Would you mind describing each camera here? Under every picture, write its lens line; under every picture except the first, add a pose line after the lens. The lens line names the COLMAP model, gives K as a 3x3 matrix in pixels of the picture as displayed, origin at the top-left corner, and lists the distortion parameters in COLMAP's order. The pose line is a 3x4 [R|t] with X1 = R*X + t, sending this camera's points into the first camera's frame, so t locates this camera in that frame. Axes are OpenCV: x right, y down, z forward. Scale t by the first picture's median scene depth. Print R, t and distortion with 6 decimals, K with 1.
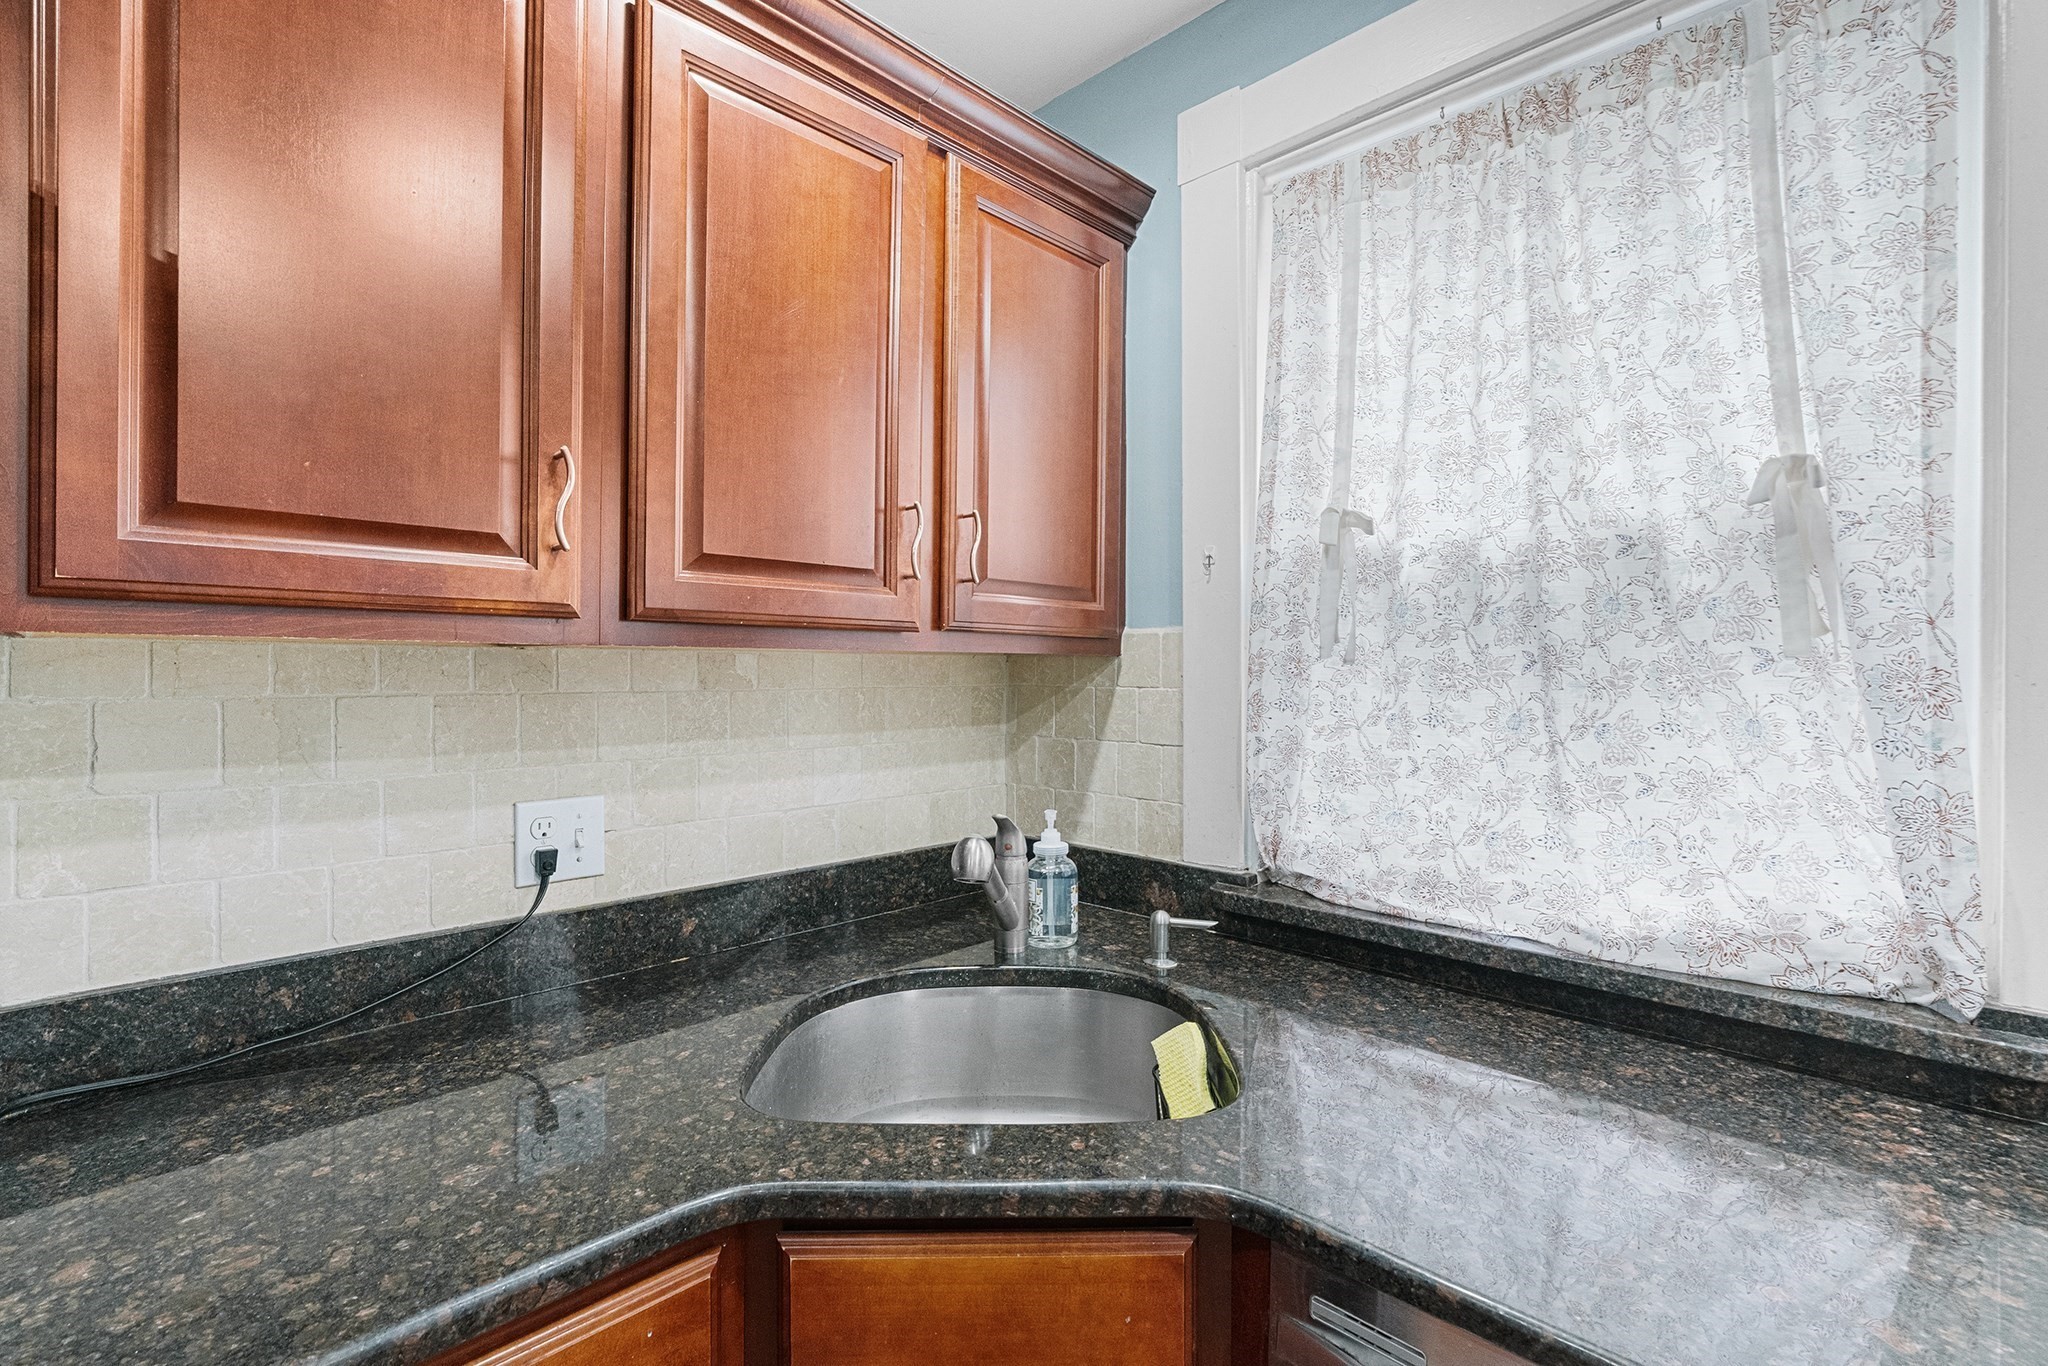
lens RADIAL K [[925.1, 0, 1036.3], [0, 925.1, 672.6], [0, 0, 1]] dist [-0.008150, 0.000969]
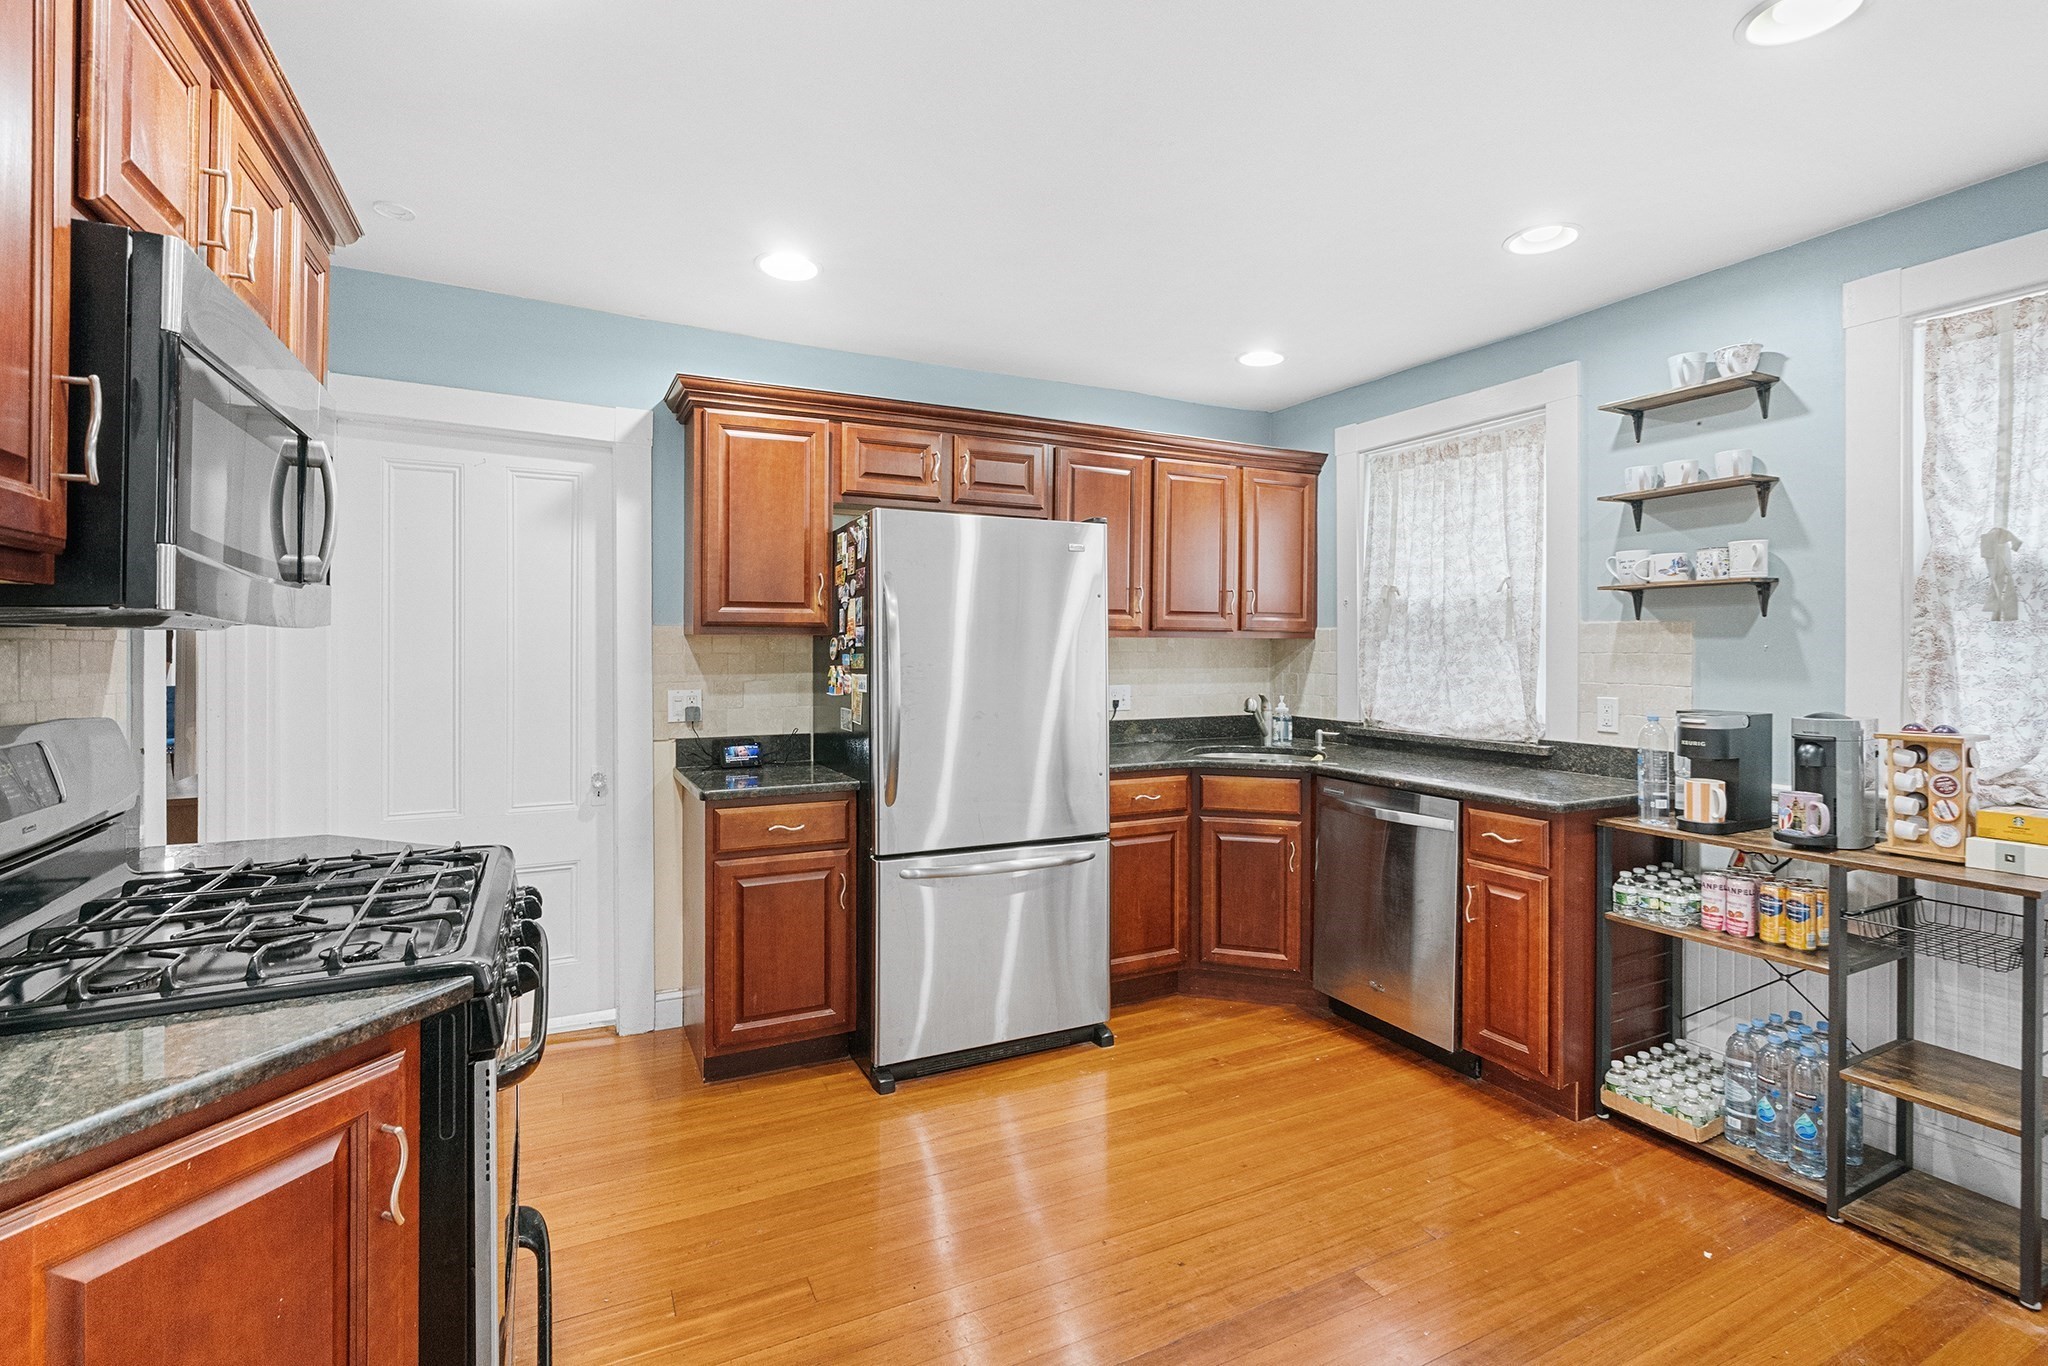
lens RADIAL K [[933.1, 0, 1032.2], [0, 933.1, 649.8], [0, 0, 1]] dist [-0.008053, 0.000321]
pose [[0.944585, 0.001564, -0.328263, 0.248517], [-0.001547, 0.999999, 0.000313, 0.014821], [0.328263, 0.000212, 0.944586, -2.055371]]
